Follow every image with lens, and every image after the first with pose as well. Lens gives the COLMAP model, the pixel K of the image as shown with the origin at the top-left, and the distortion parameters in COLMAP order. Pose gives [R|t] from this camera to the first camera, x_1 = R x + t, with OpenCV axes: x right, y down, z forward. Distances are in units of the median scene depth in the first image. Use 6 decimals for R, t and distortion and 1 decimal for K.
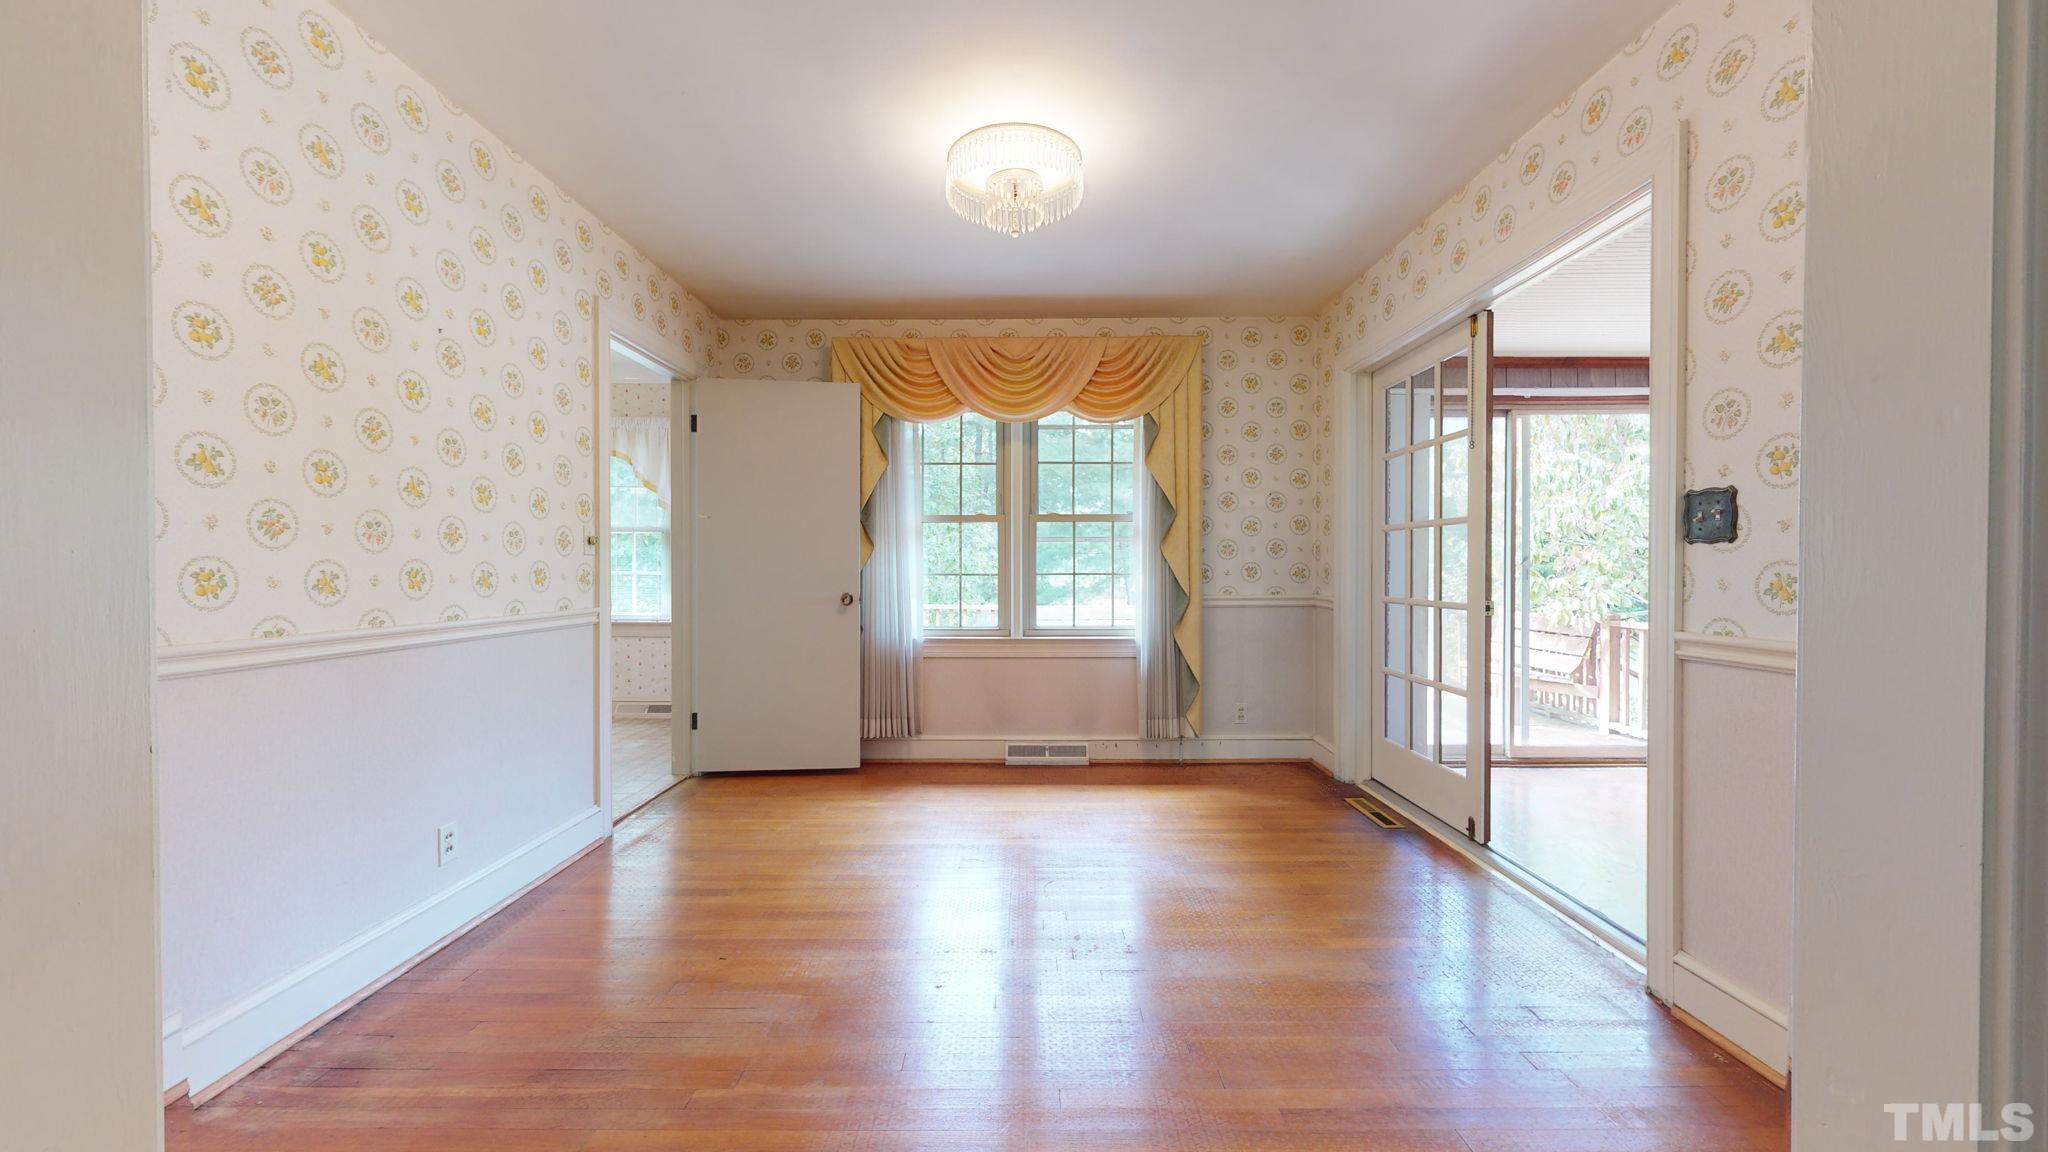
lens RADIAL K [[751.3, 0, 1023.8], [0, 751.3, 579.2], [0, 0, 1]] dist [-0.000046, -0.000131]
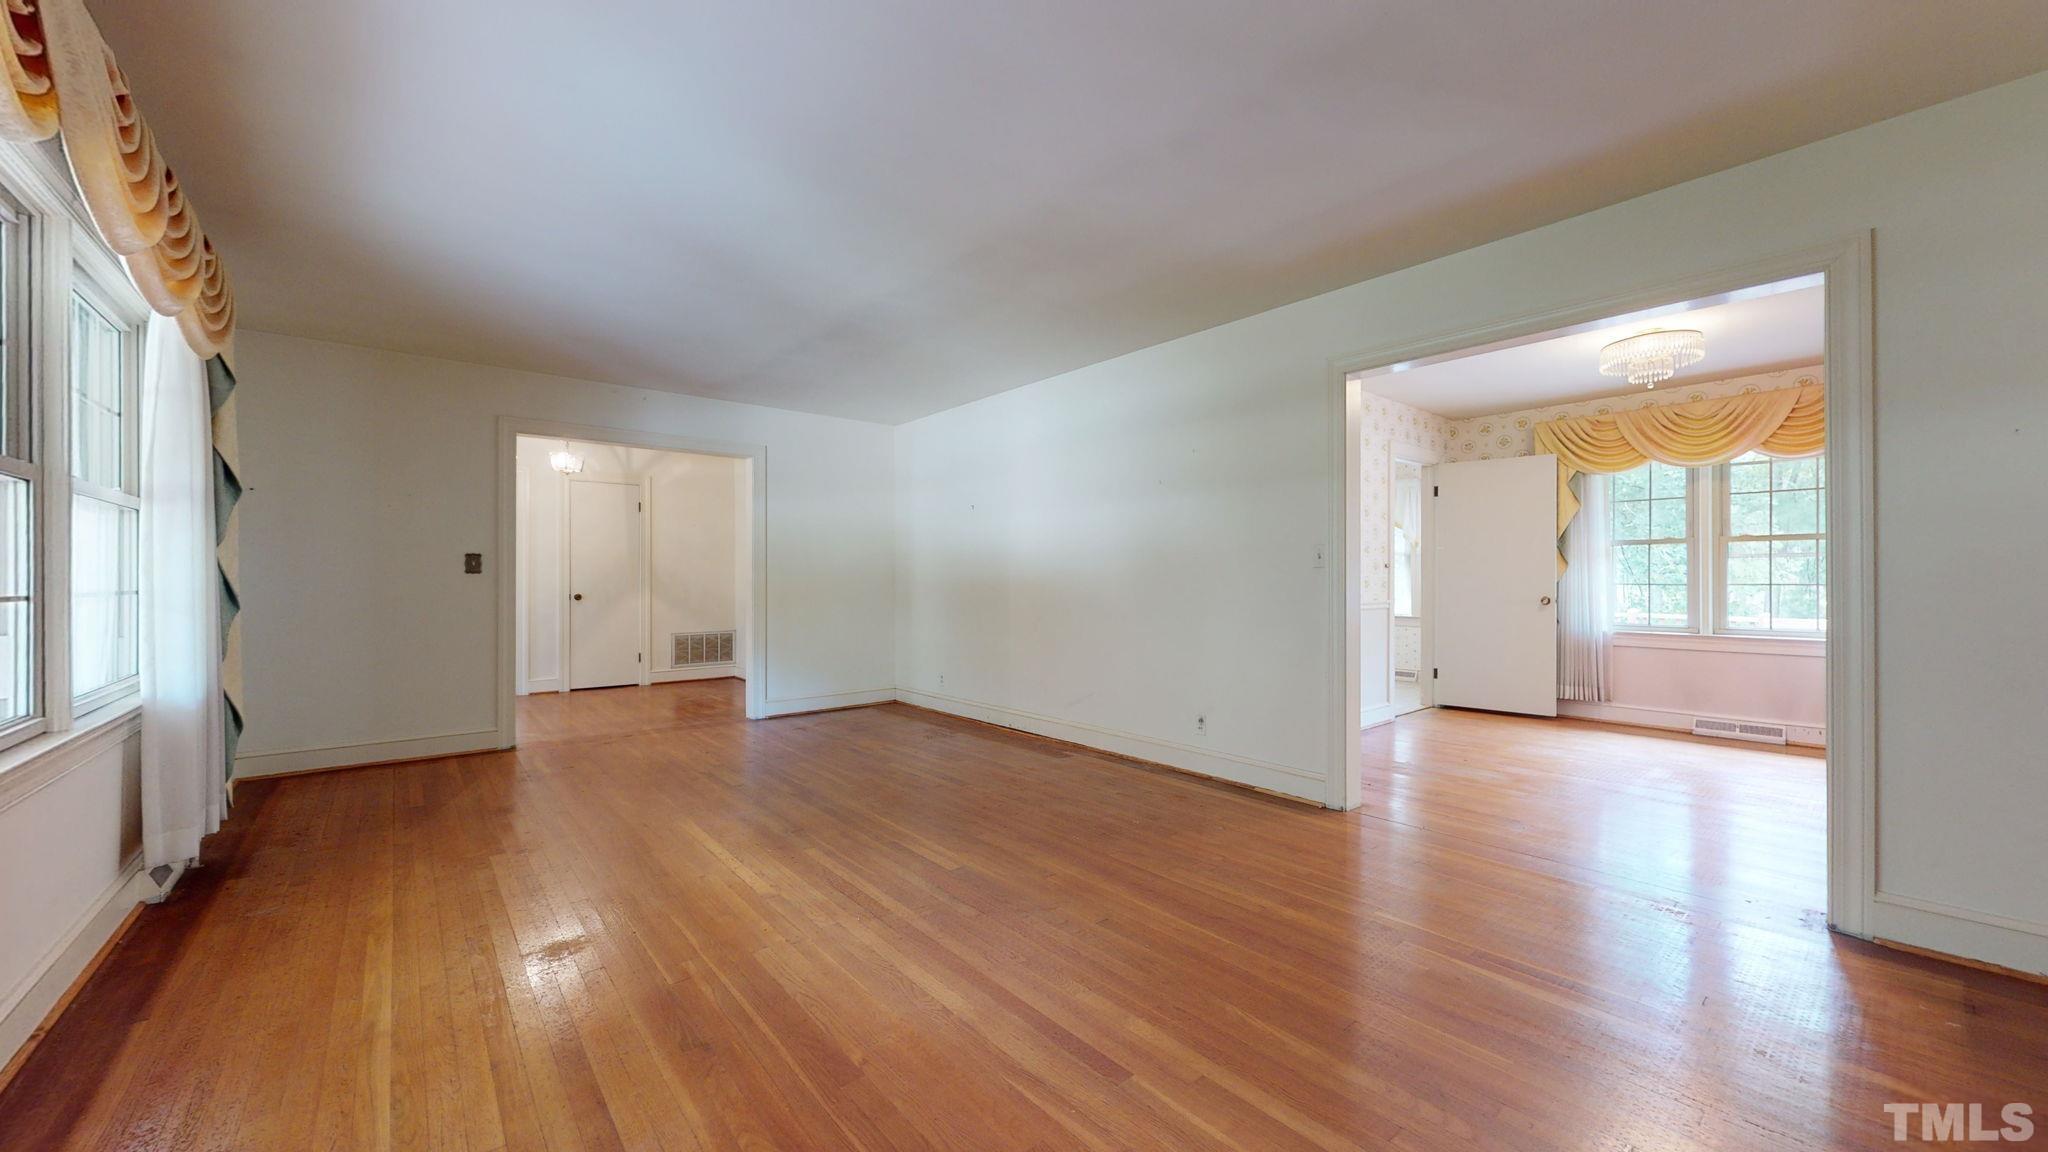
lens RADIAL K [[751.3, 0, 1023.8], [0, 751.3, 579.2], [0, 0, 1]] dist [-0.000046, -0.000131]
pose [[0.644511, -0.000517, -0.764595, 0.223636], [-0.009653, 0.999915, -0.008812, 0.007037], [0.764534, 0.013060, 0.644451, -0.707159]]
